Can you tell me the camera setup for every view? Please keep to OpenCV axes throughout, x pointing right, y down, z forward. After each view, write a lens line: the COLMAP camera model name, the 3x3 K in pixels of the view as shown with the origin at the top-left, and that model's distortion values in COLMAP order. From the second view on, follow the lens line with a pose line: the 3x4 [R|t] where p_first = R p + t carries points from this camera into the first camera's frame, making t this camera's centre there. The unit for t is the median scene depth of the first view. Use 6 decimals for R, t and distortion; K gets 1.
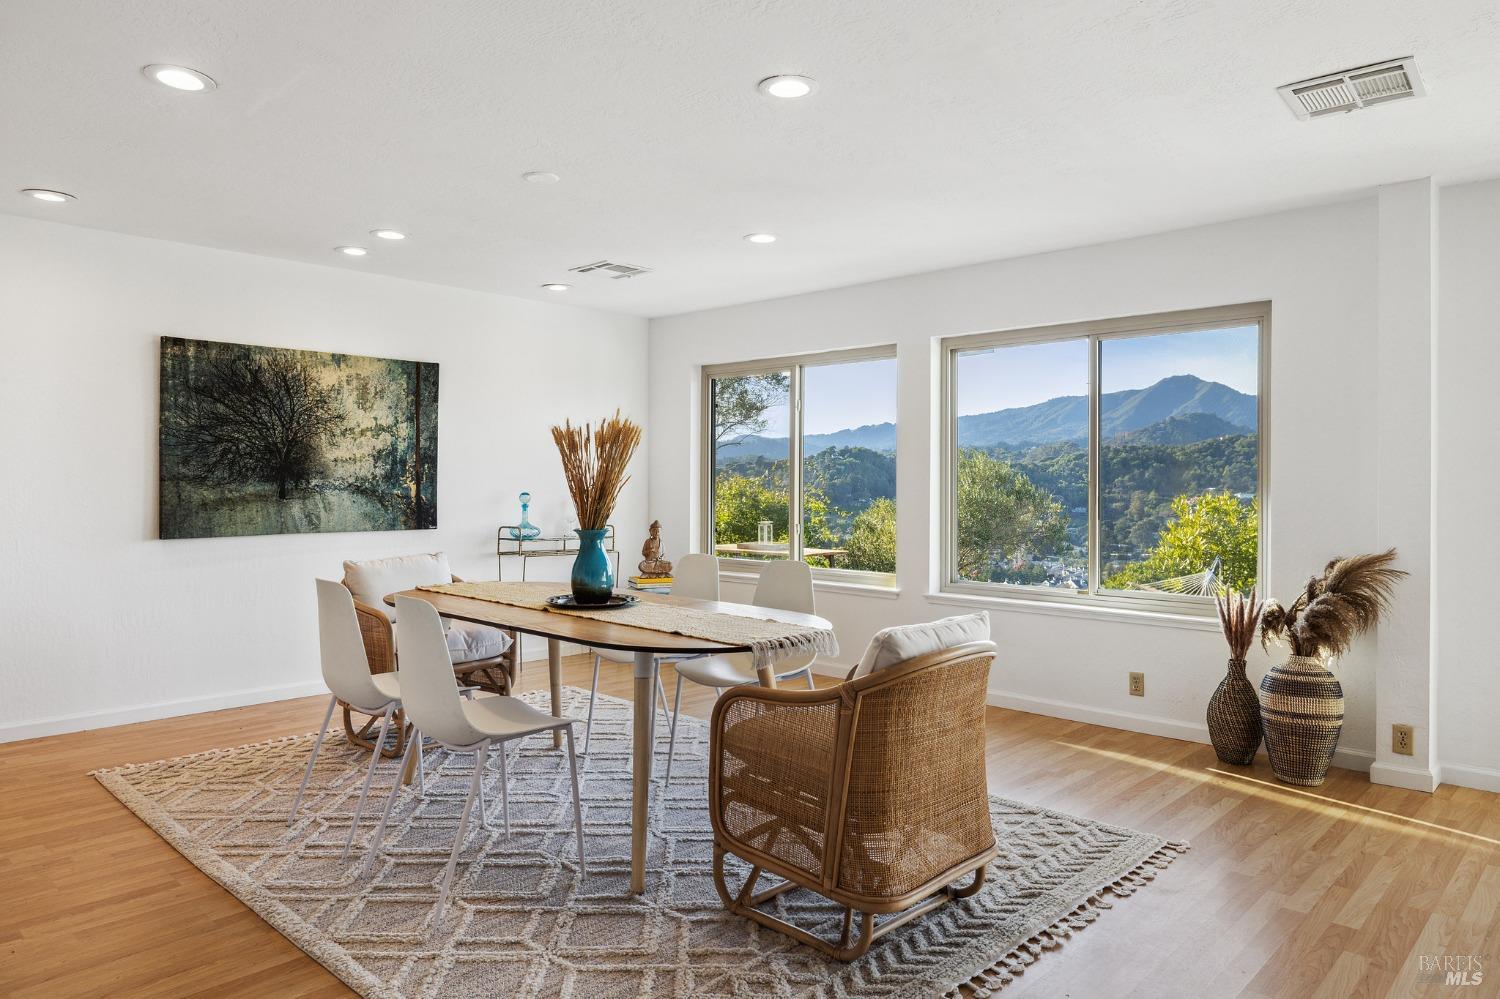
lens RADIAL K [[966.7, 0, 735.8], [0, 966.7, 477.5], [0, 0, 1]] dist [-0.001803, 0.001598]
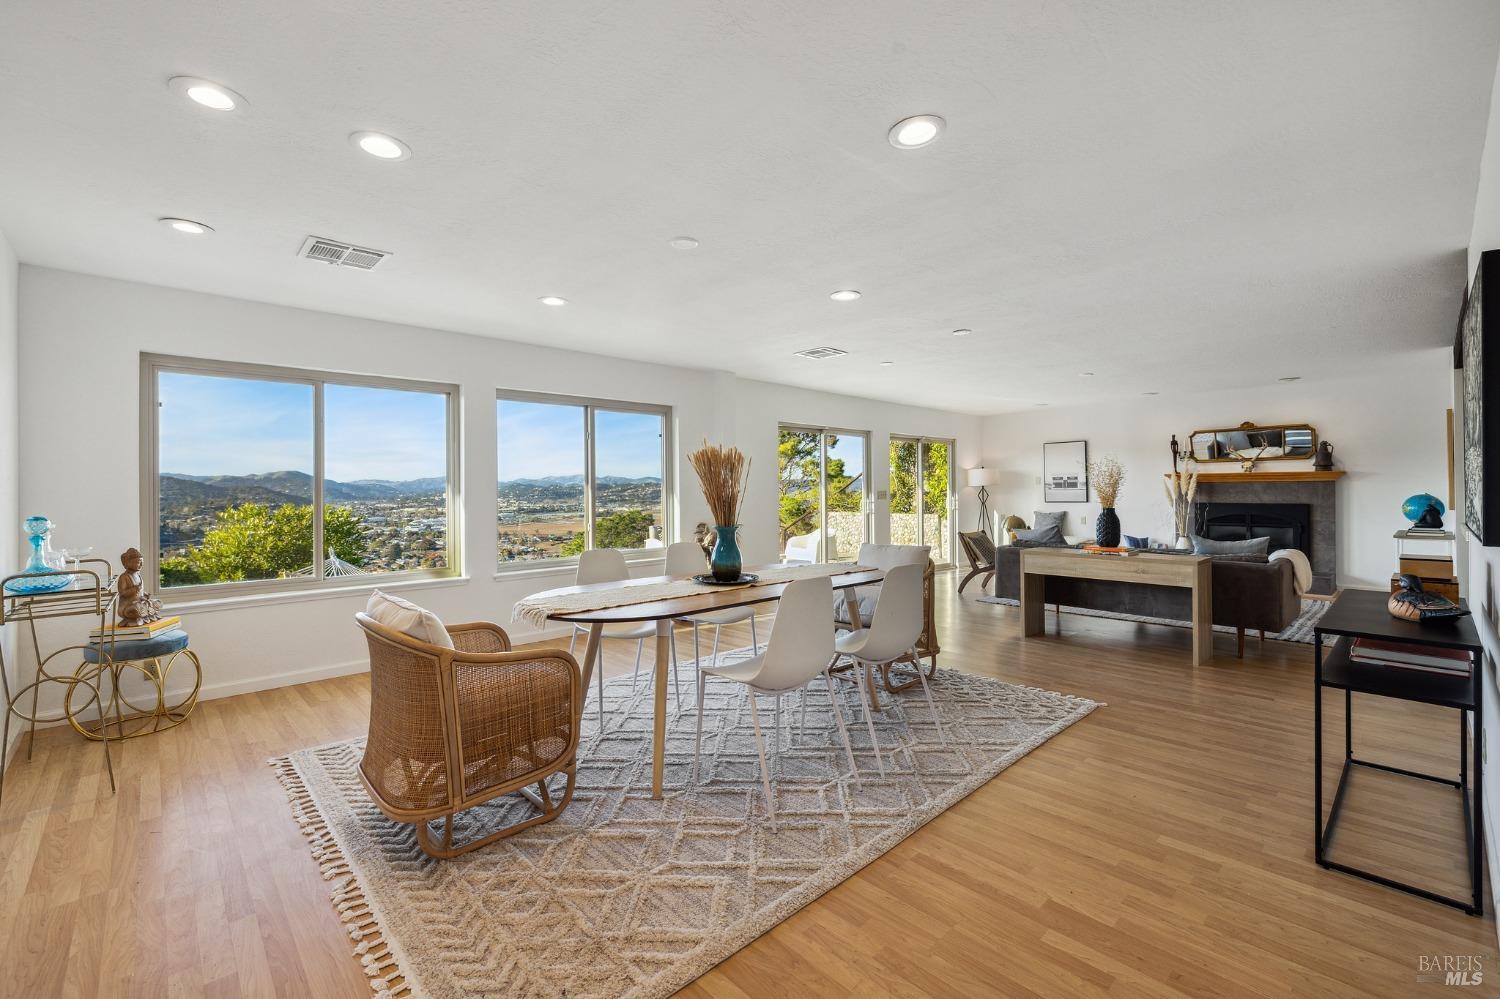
lens RADIAL K [[648.2, 0, 746.4], [0, 648.2, 485.7], [0, 0, 1]] dist [0.000306, 0.001058]
pose [[0.048783, 0.000648, 0.998809, -0.666195], [0.005935, 0.999982, -0.000939, -0.002209], [-0.998792, 0.005974, 0.048779, 0.568286]]
